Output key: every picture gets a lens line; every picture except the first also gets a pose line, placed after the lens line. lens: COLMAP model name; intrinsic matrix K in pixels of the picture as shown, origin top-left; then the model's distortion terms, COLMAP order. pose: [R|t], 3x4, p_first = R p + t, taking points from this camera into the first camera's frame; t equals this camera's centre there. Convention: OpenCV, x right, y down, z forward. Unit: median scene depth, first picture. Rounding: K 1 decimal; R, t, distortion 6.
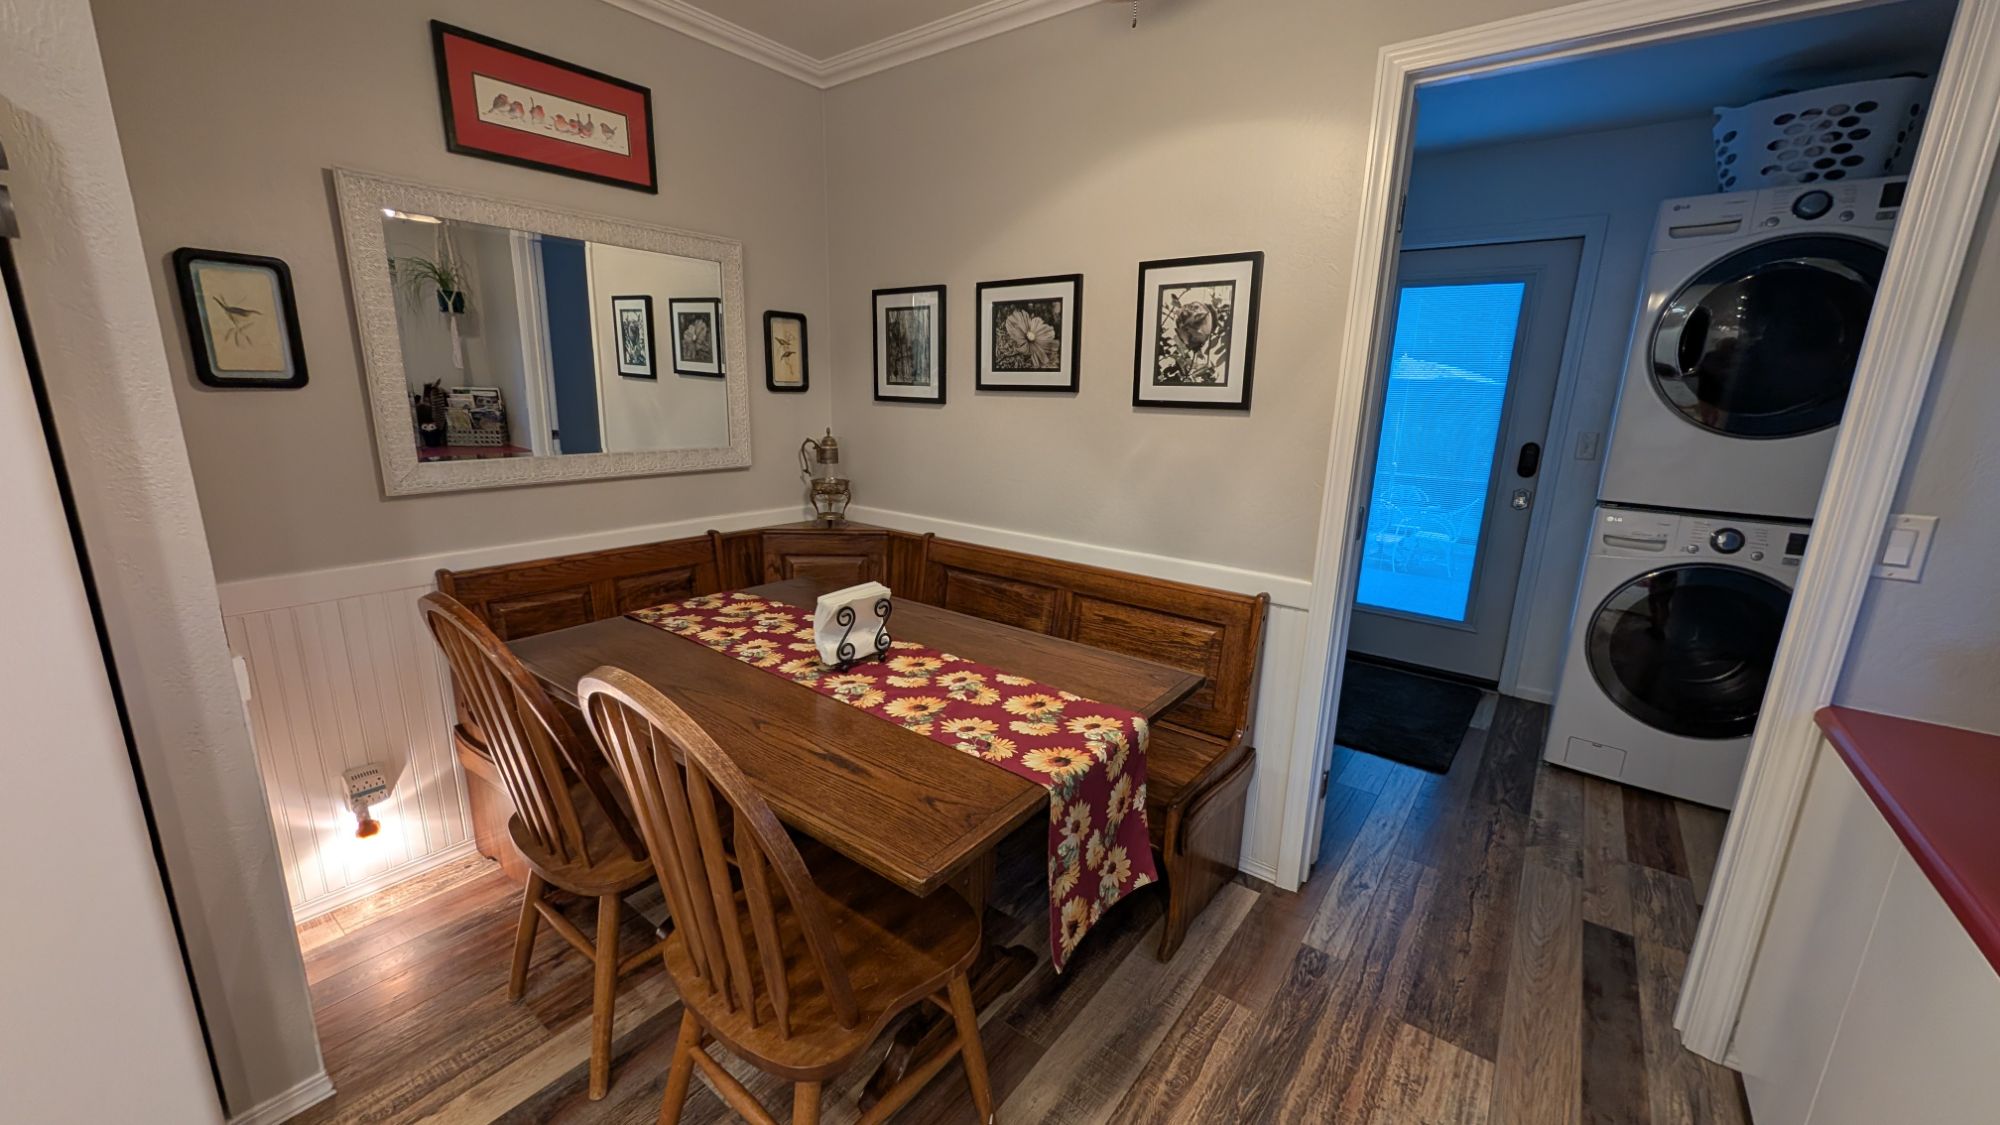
lens RADIAL K [[752.2, 0, 1002.9], [0, 752.2, 559.6], [0, 0, 1]] dist [-0.001628, -0.000093]
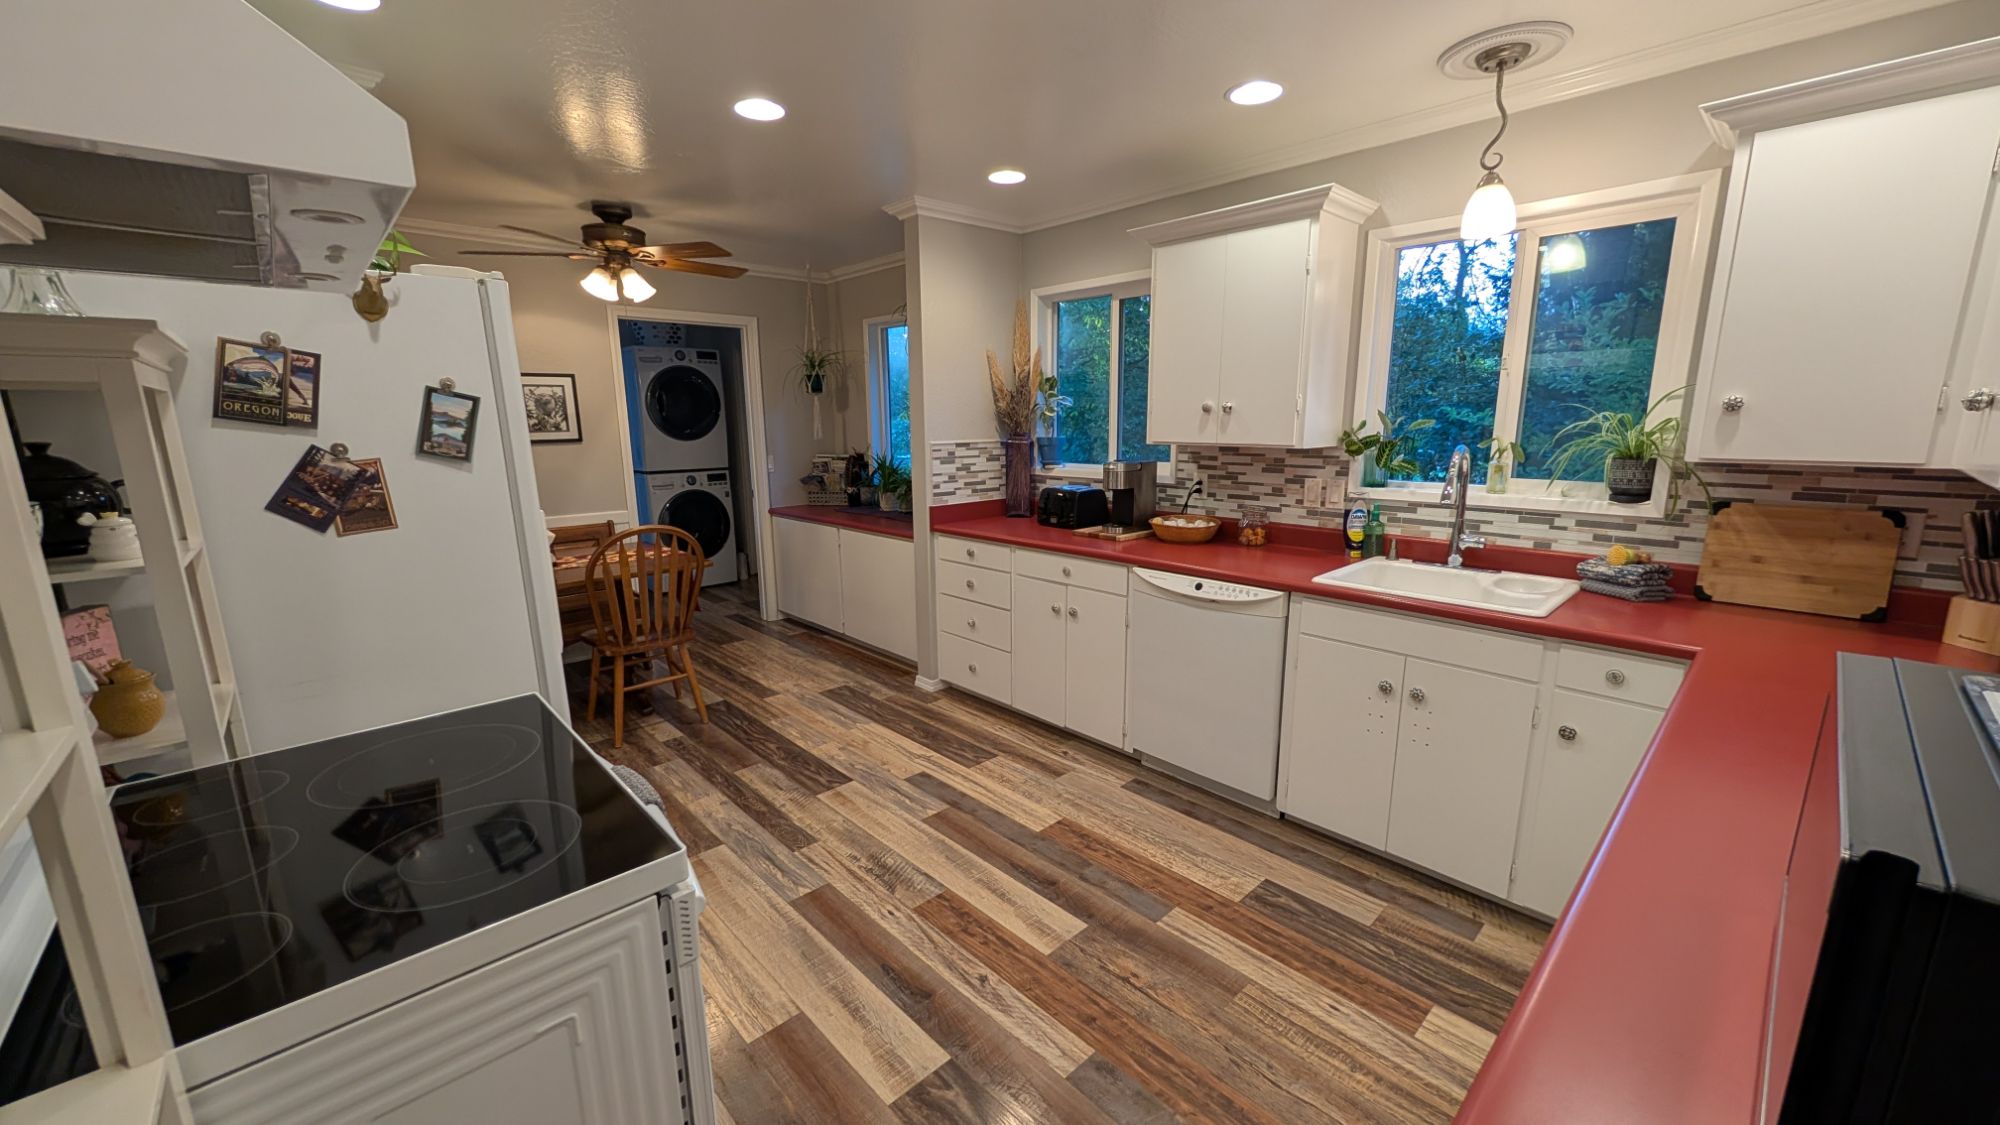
lens RADIAL K [[752.2, 0, 1000.8], [0, 752.2, 563.9], [0, 0, 1]] dist [-0.001628, -0.000093]
pose [[0.171604, -0.222282, 0.959762, -1.685974], [0.237578, 0.954798, 0.178654, 0.048222], [-0.956090, 0.197360, 0.216656, -0.614366]]
